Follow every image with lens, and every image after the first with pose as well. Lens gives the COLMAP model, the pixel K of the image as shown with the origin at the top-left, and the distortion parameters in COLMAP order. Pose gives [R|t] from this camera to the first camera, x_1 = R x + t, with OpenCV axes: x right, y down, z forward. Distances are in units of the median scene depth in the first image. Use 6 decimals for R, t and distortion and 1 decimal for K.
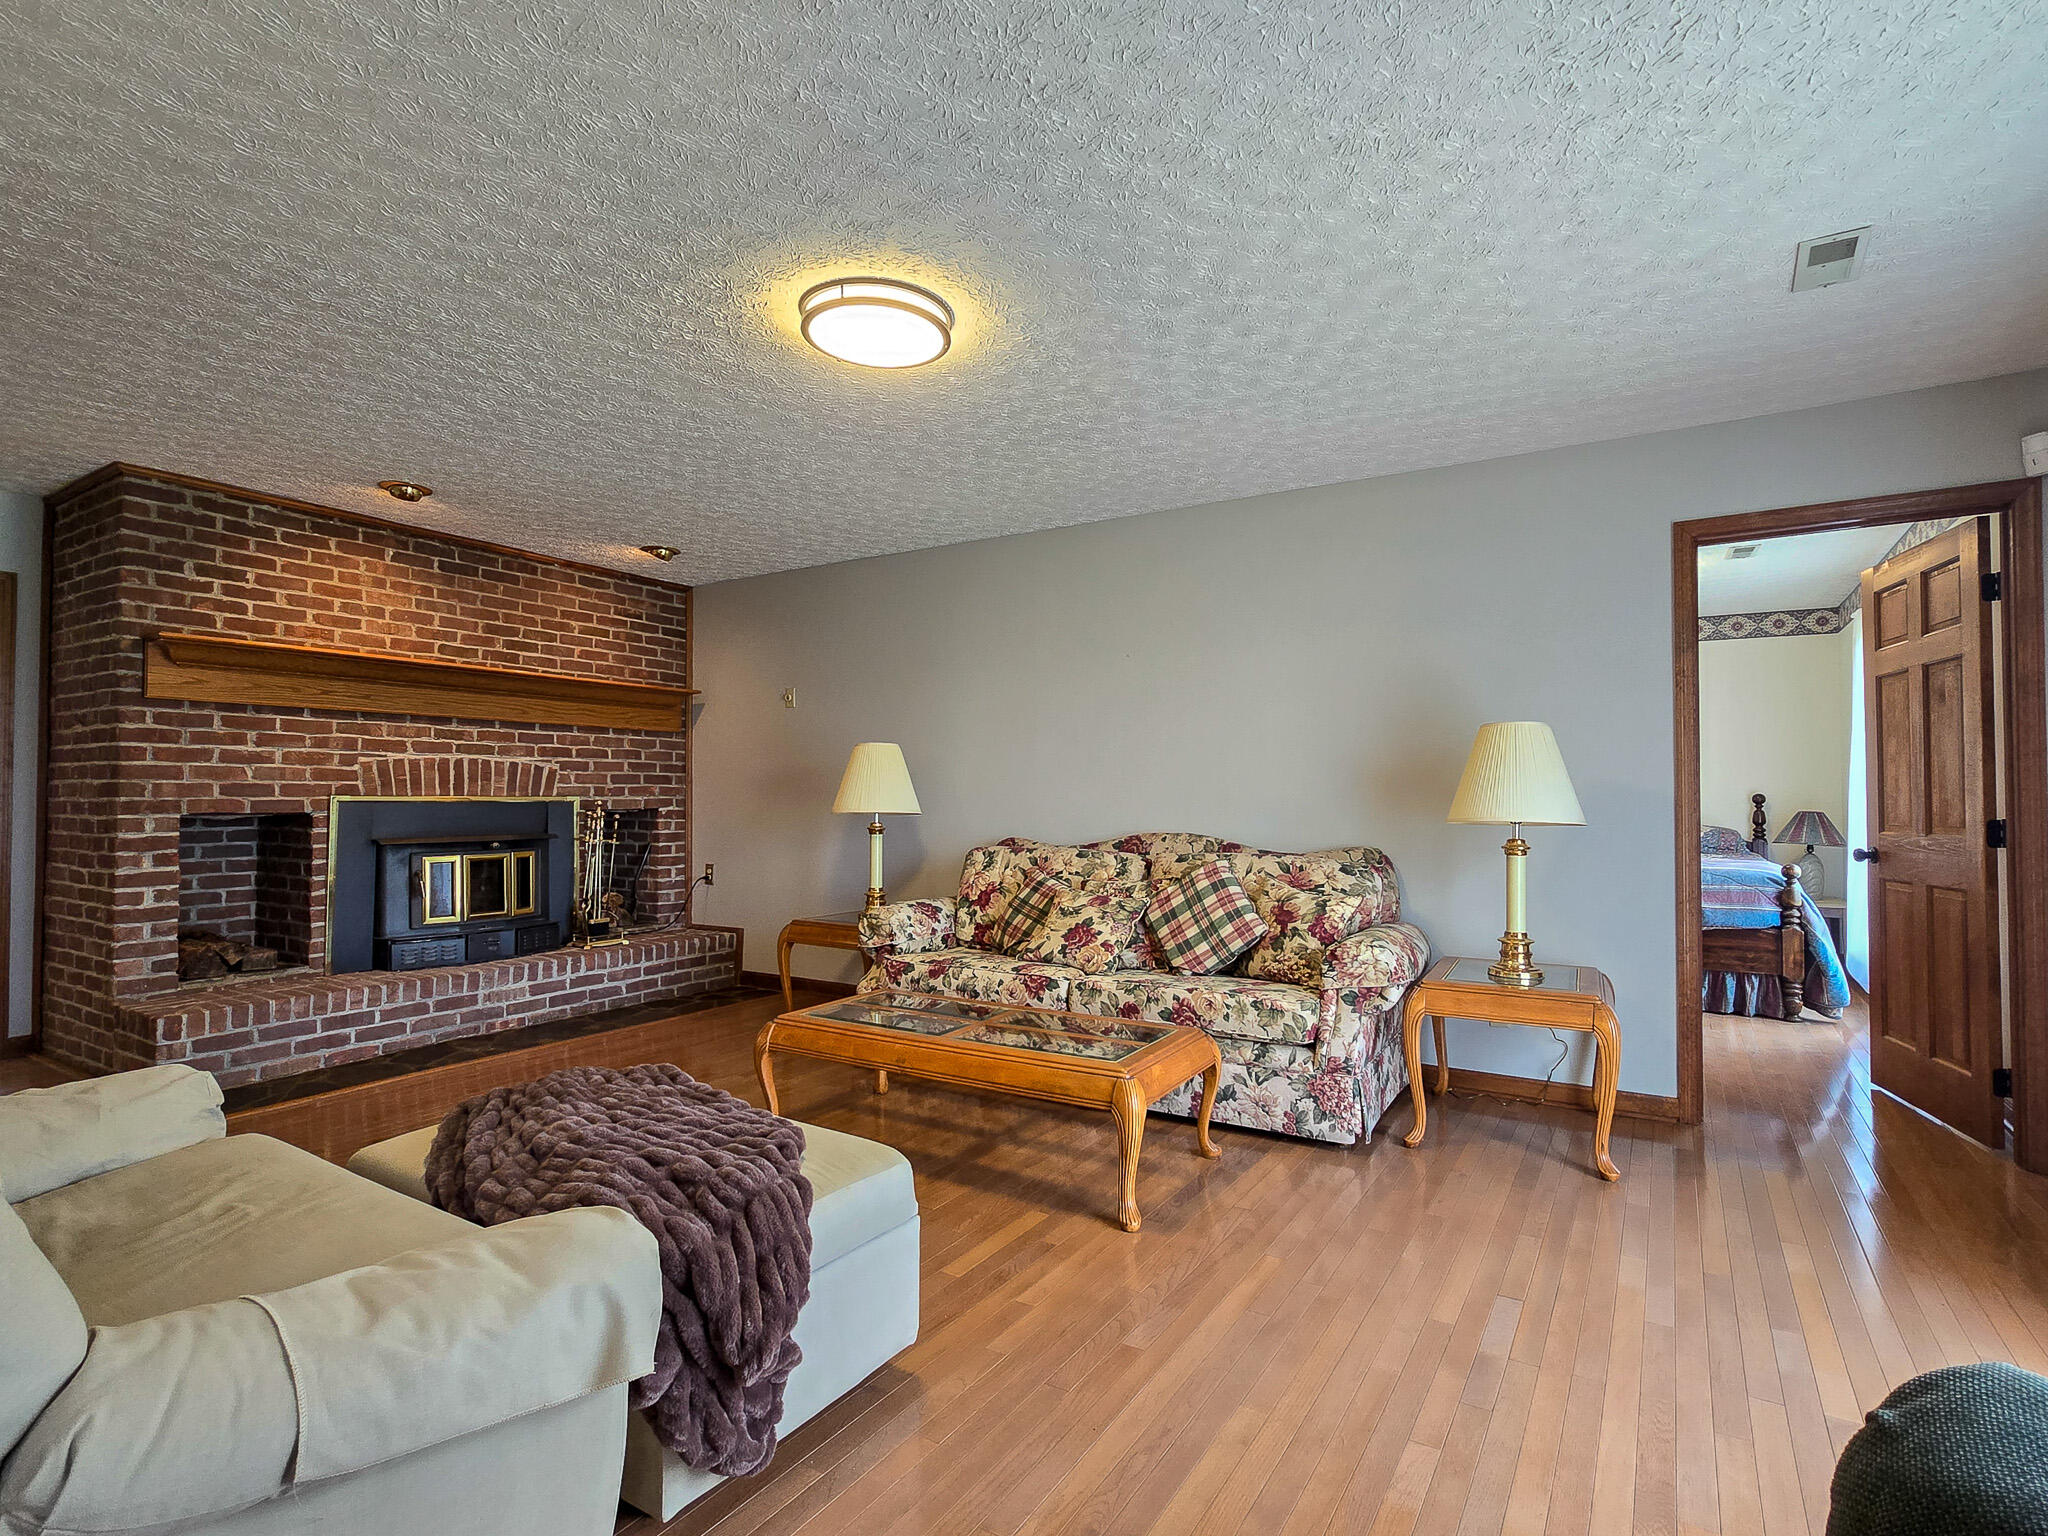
lens RADIAL K [[1017.1, 0, 1025.0], [0, 1017.1, 774.6], [0, 0, 1]] dist [-0.002463, 0.002843]
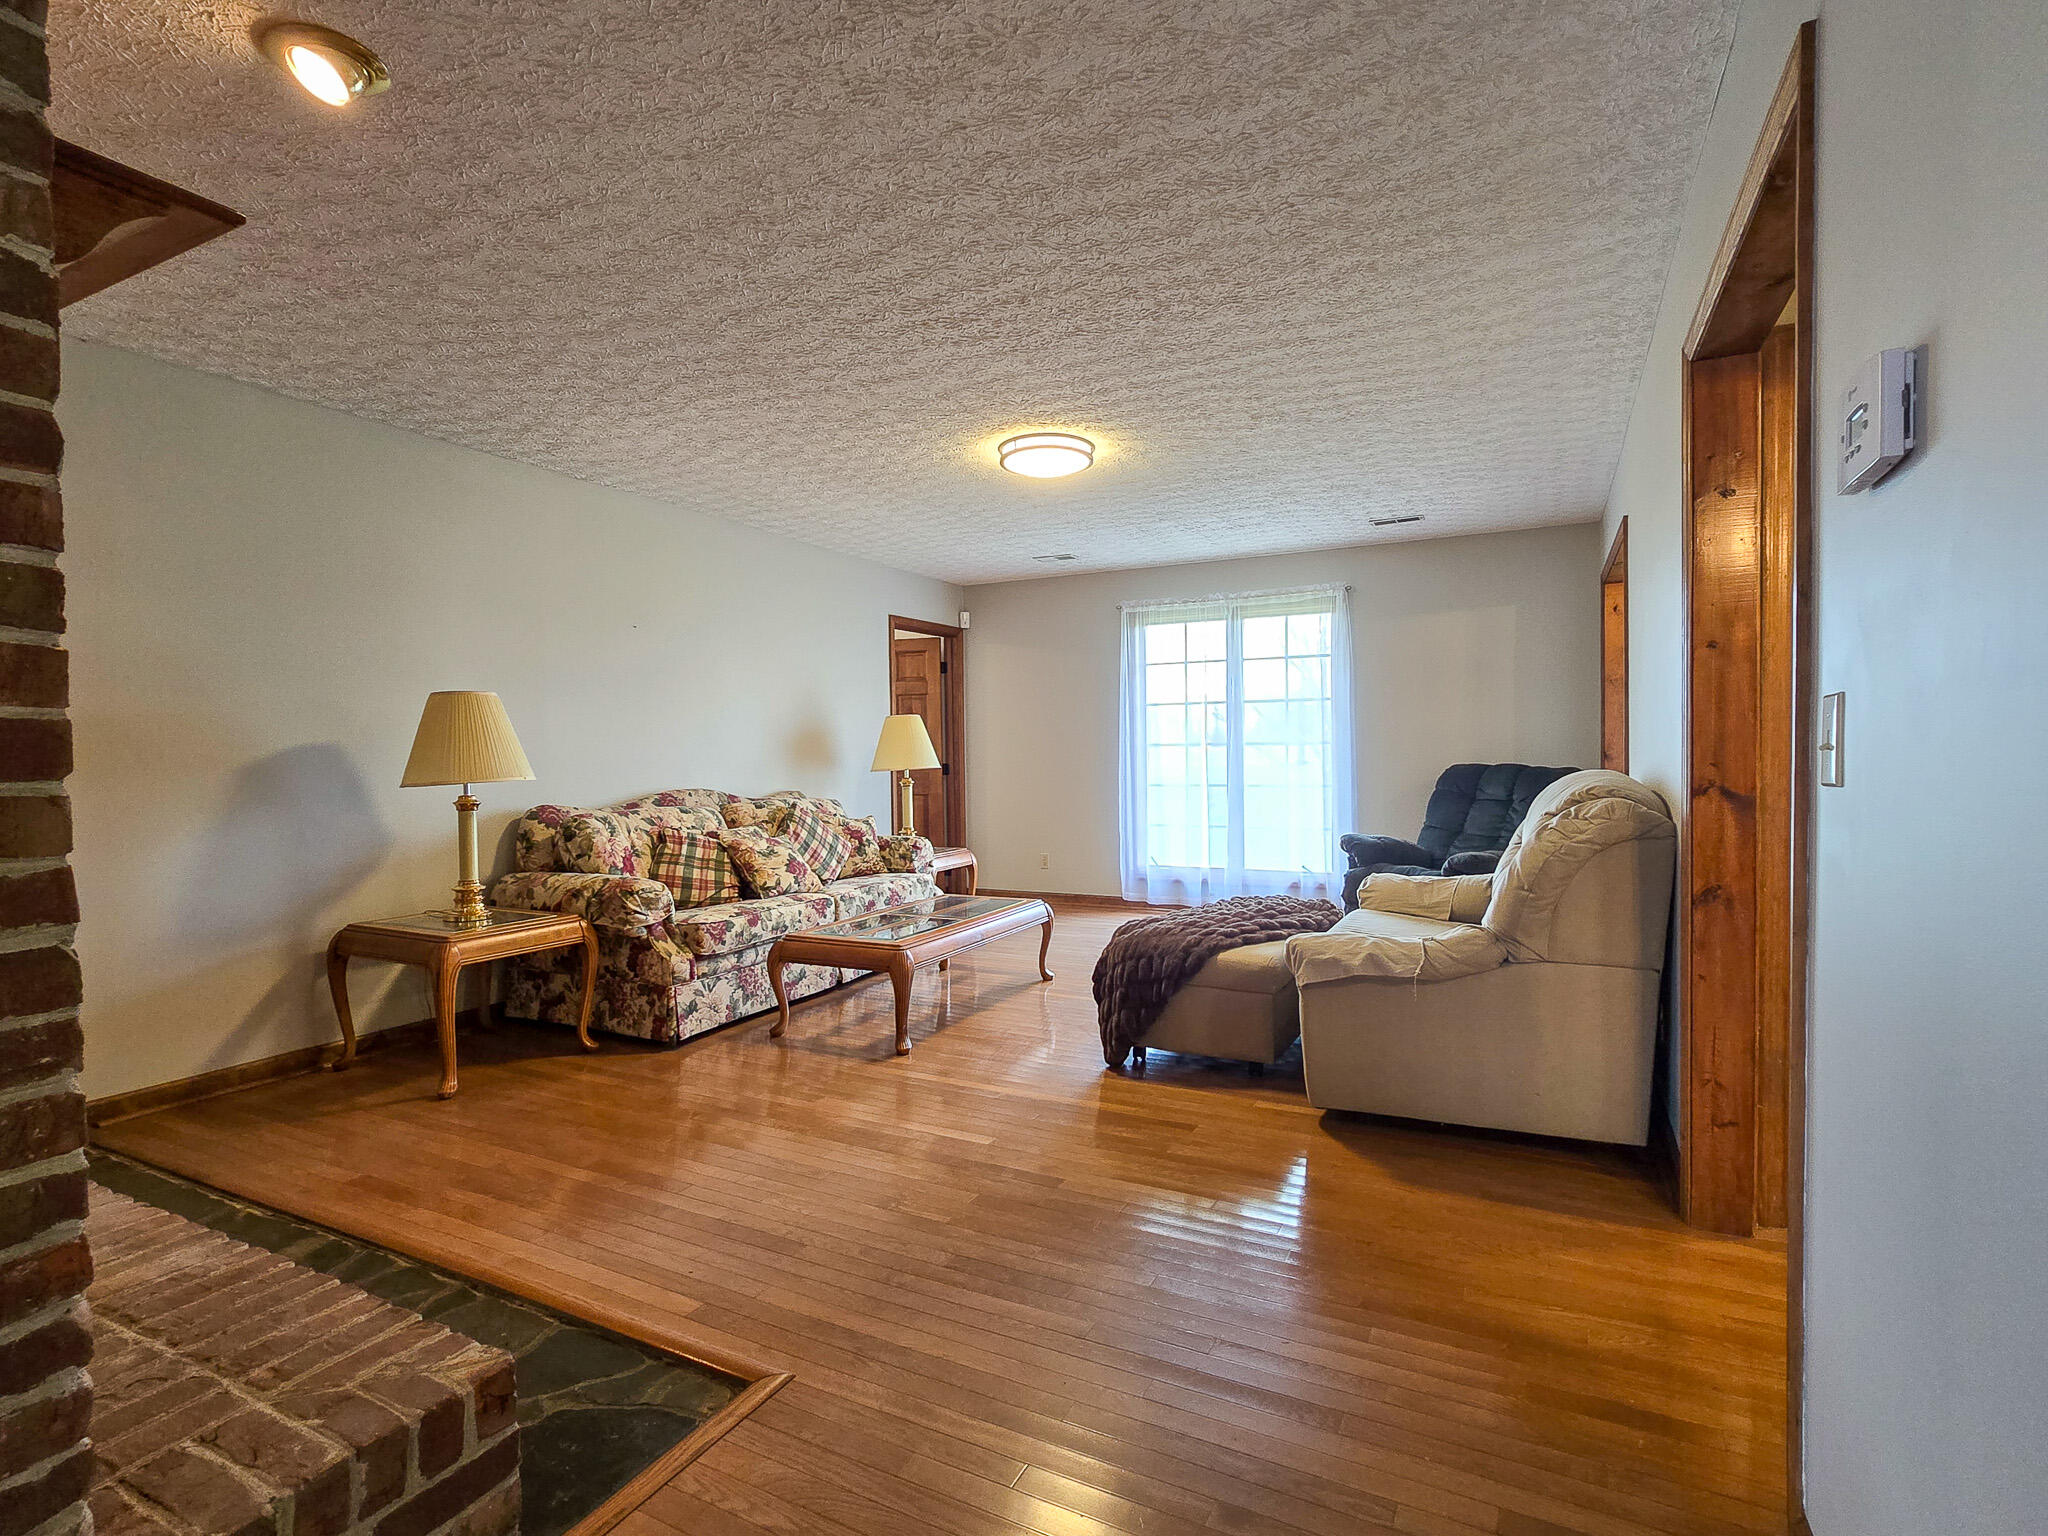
lens RADIAL K [[1017.1, 0, 1019.7], [0, 1017.1, 766.0], [0, 0, 1]] dist [-0.002463, 0.002843]
pose [[-0.099334, 0.002558, 0.995051, -1.151139], [0.010874, 0.999940, -0.001485, 0.041585], [-0.994995, 0.010673, -0.099356, 0.833880]]
